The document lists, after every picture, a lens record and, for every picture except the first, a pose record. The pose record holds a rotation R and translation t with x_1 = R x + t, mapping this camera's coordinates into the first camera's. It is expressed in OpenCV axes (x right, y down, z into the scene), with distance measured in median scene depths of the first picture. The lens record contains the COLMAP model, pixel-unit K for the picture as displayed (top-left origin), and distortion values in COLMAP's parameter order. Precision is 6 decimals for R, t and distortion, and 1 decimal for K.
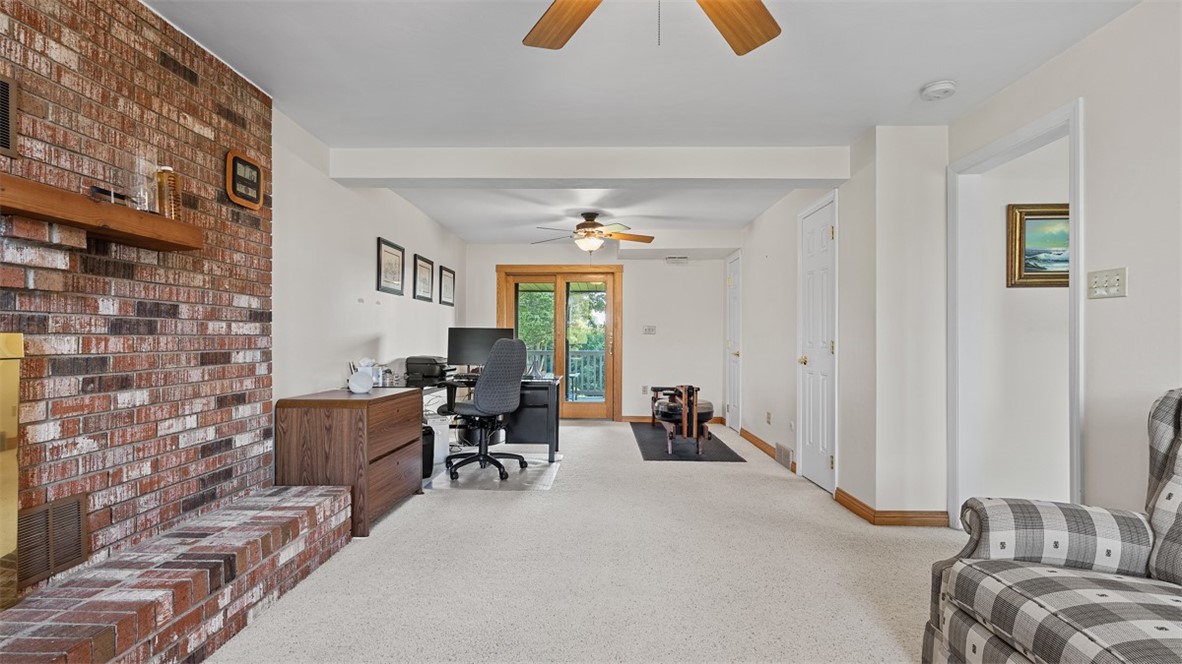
lens RADIAL K [[530.4, 0, 587.3], [0, 530.4, 336.4], [0, 0, 1]] dist [-0.006623, 0.002784]
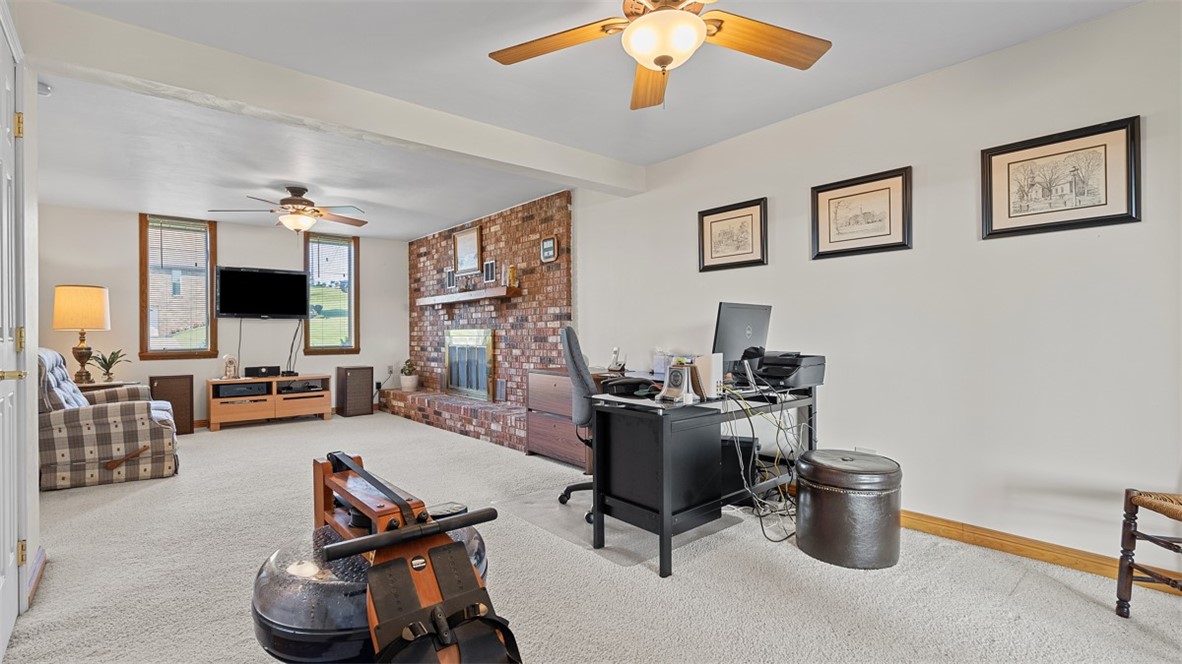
lens RADIAL K [[530.4, 0, 592.4], [0, 530.4, 331.9], [0, 0, 1]] dist [-0.006623, 0.002784]
pose [[-0.736314, 0.001880, -0.676638, 0.427609], [0.010334, 0.999911, -0.008467, 0.023082], [0.676561, -0.013227, -0.736267, 1.960255]]
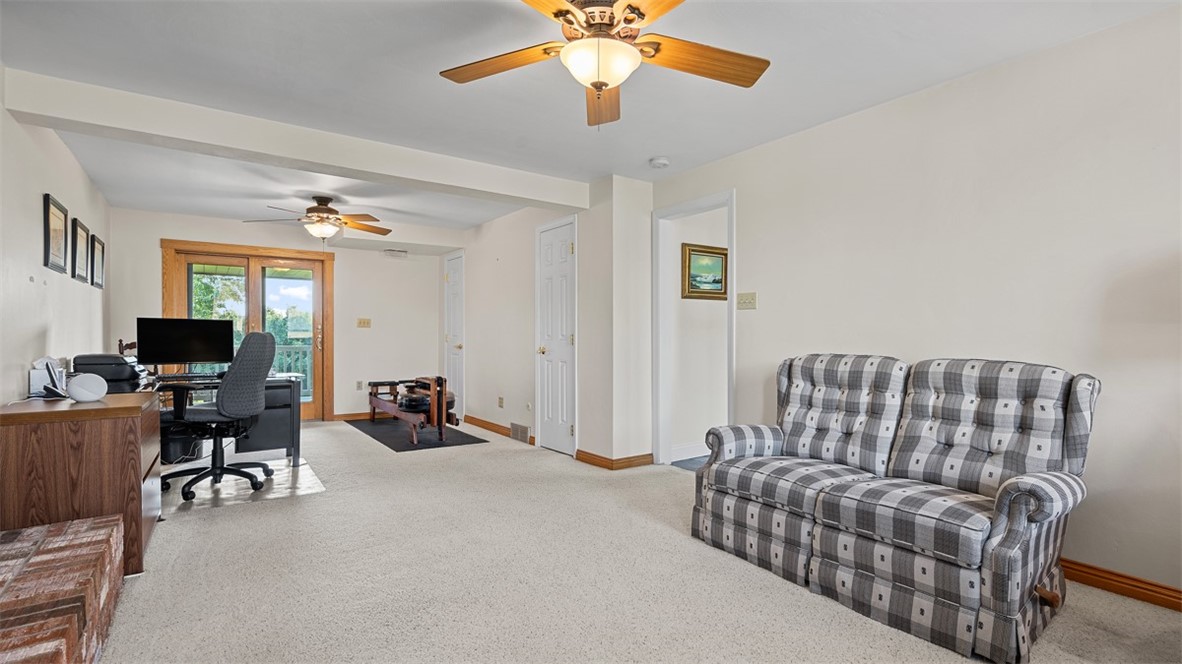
lens RADIAL K [[530.4, 0, 602.2], [0, 530.4, 334.0], [0, 0, 1]] dist [-0.006623, 0.002784]
pose [[0.803288, -0.000292, 0.595590, -0.280669], [-0.004111, 0.999973, 0.006034, -0.000206], [-0.595576, -0.007296, 0.803266, -0.071286]]
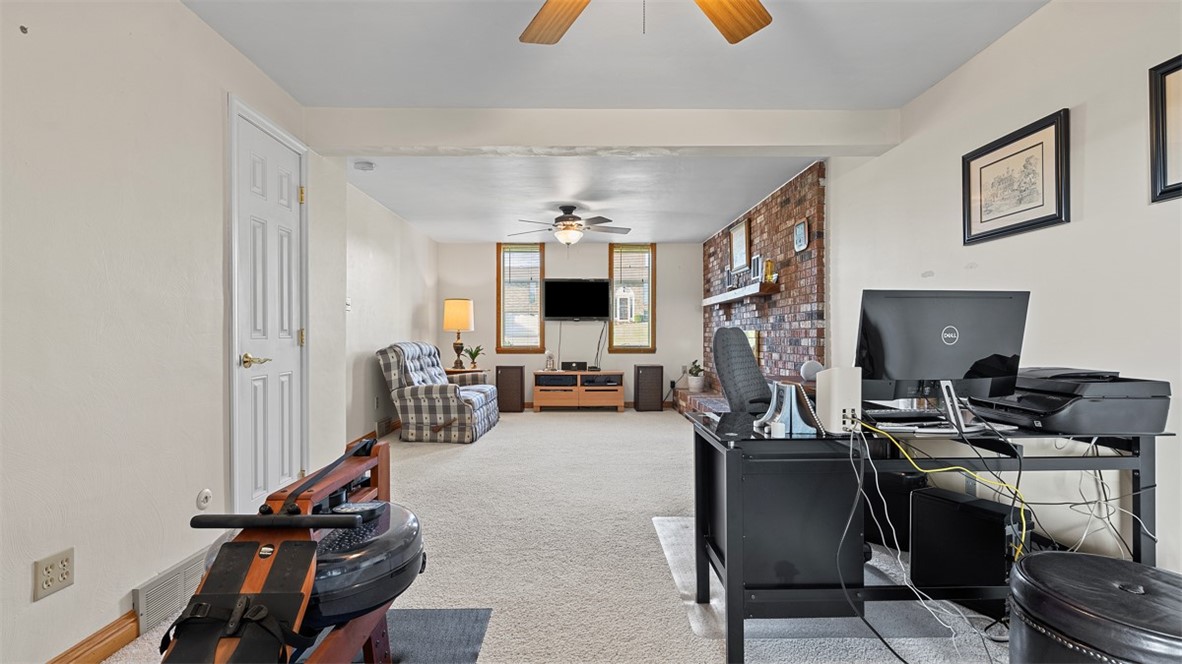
lens RADIAL K [[530.4, 0, 595.8], [0, 530.4, 333.4], [0, 0, 1]] dist [-0.006623, 0.002784]
pose [[-0.998361, -0.001816, -0.057195, 0.062934], [-0.001226, 0.999946, -0.010355, 0.022530], [0.057211, -0.010268, -0.998309, 2.008608]]
